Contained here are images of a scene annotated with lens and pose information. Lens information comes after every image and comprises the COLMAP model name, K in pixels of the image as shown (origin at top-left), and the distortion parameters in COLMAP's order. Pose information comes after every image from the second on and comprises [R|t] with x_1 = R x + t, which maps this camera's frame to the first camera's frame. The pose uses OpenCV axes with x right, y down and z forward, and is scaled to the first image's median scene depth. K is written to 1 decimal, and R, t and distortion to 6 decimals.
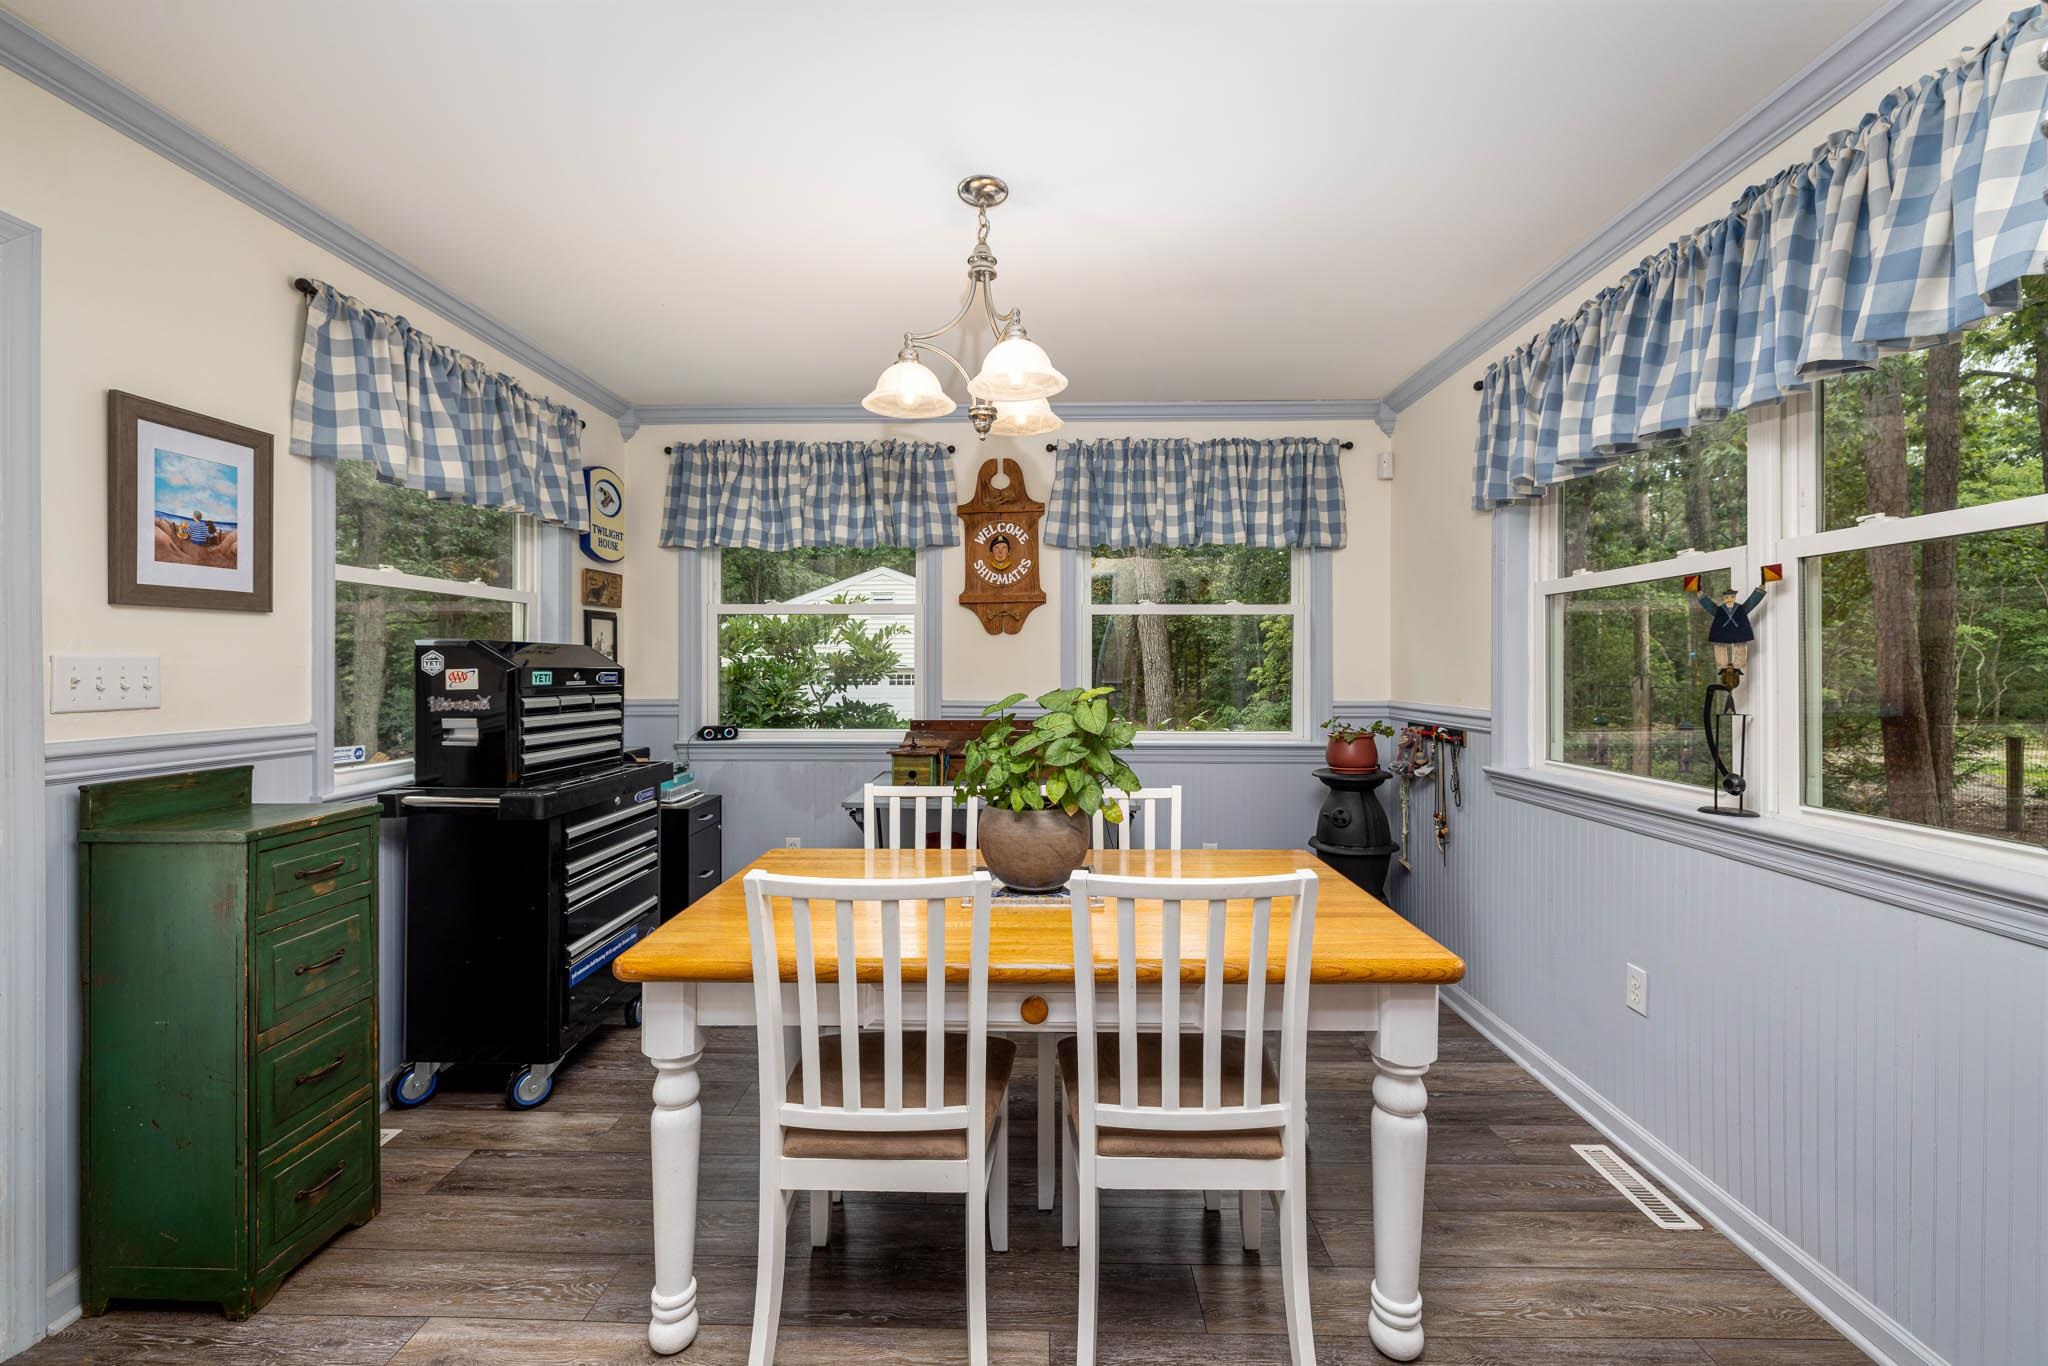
lens RADIAL K [[856.0, 0, 1024.7], [0, 856.0, 667.3], [0, 0, 1]] dist [-0.001032, 0.000181]
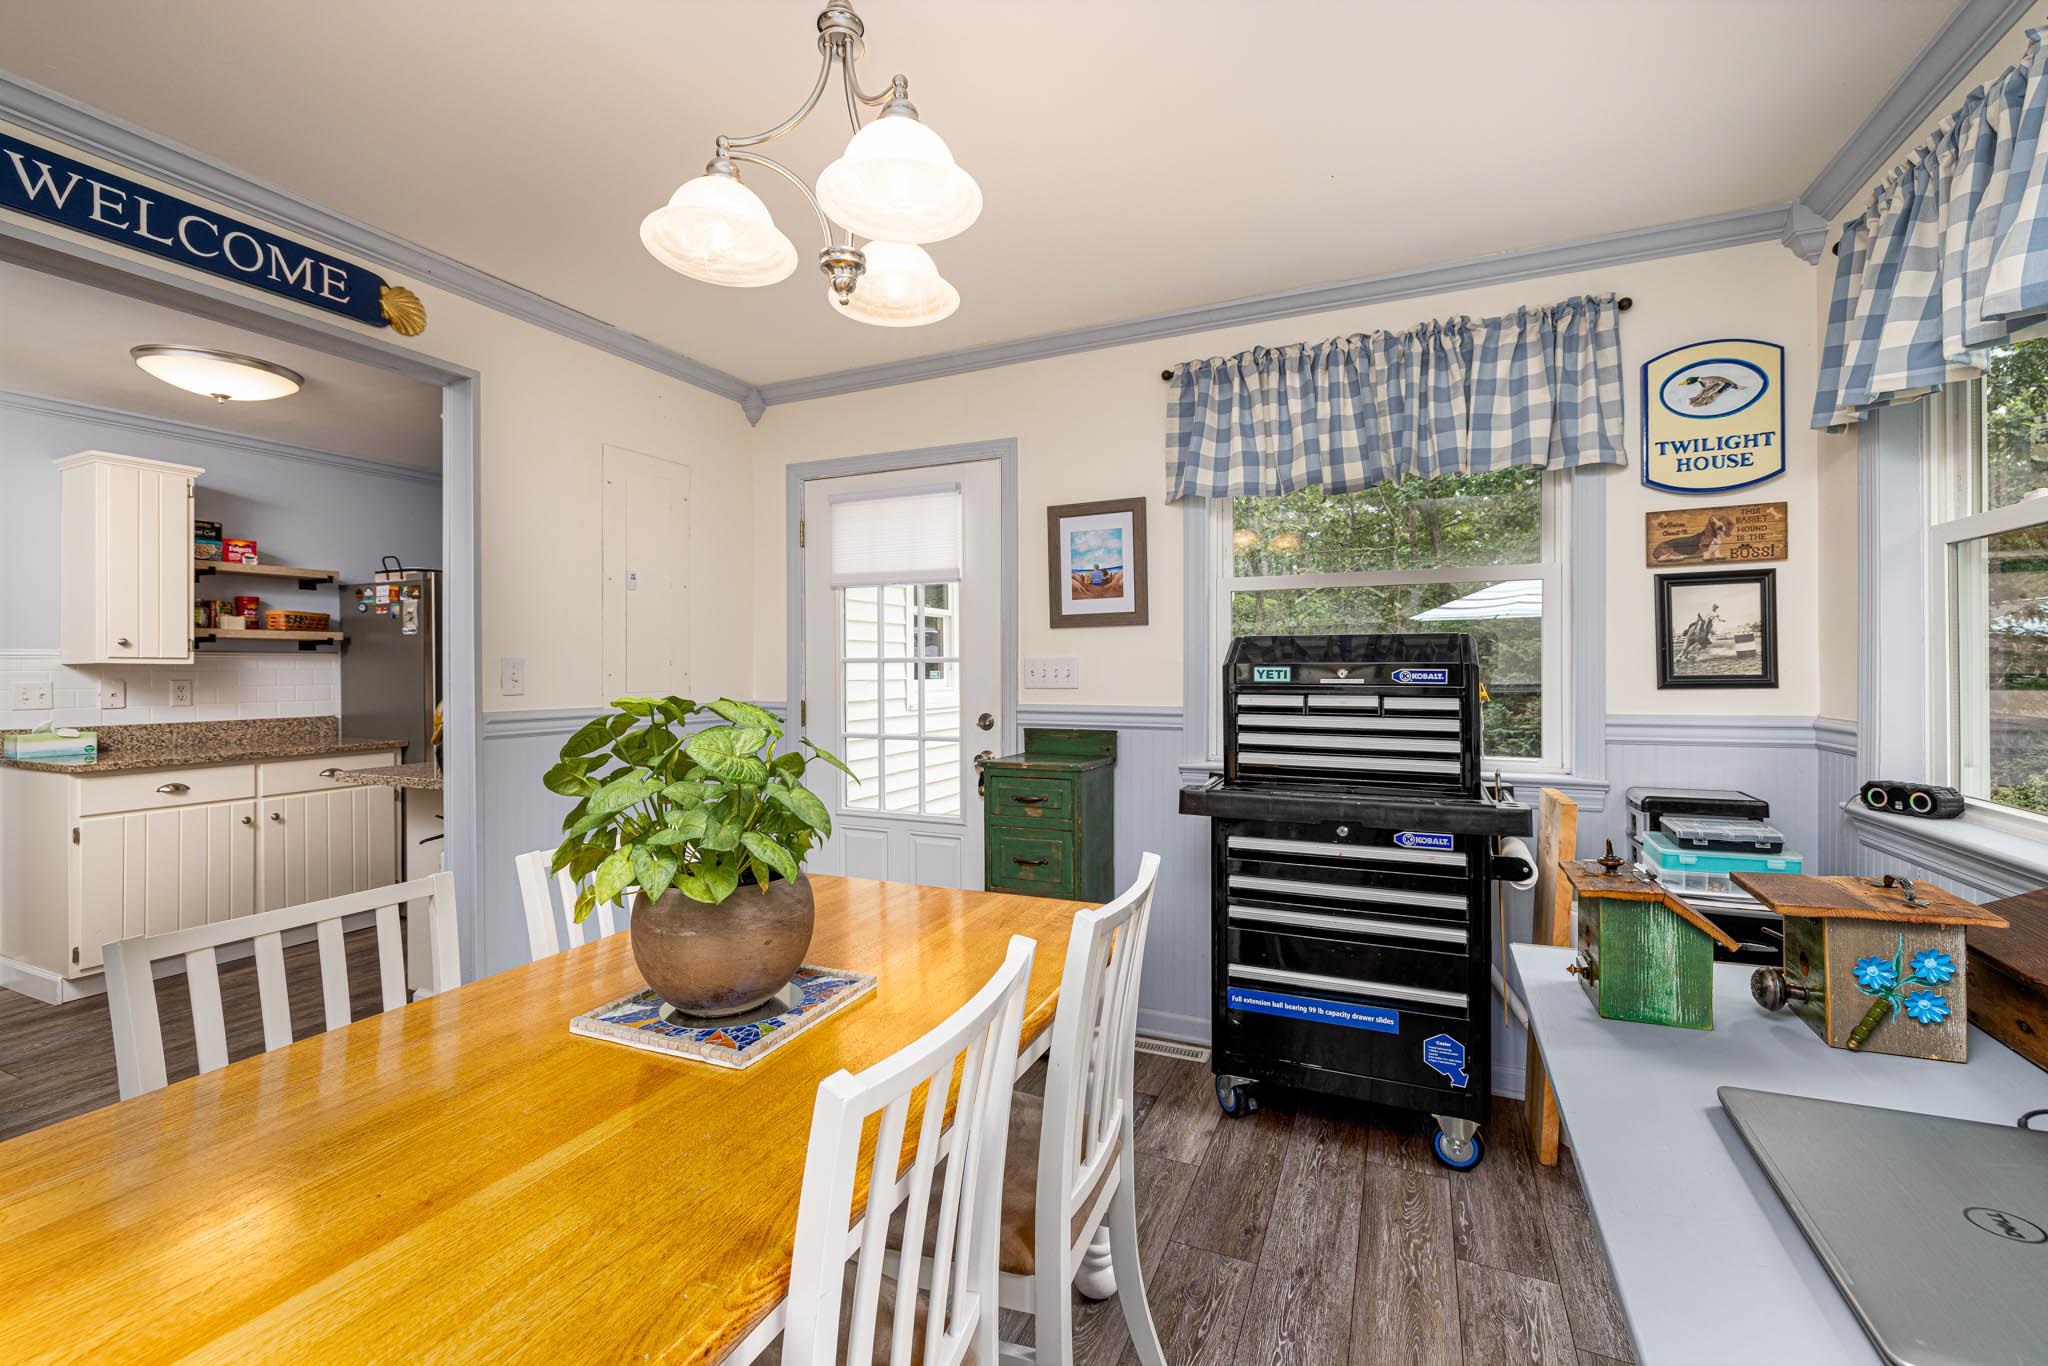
lens RADIAL K [[856.0, 0, 1024.7], [0, 856.0, 667.3], [0, 0, 1]] dist [-0.001032, 0.000181]
pose [[-0.390831, 0.000467, -0.920462, 0.506121], [0.001534, 0.999999, -0.000144, 0.006125], [0.920461, -0.001468, -0.390831, 1.438457]]
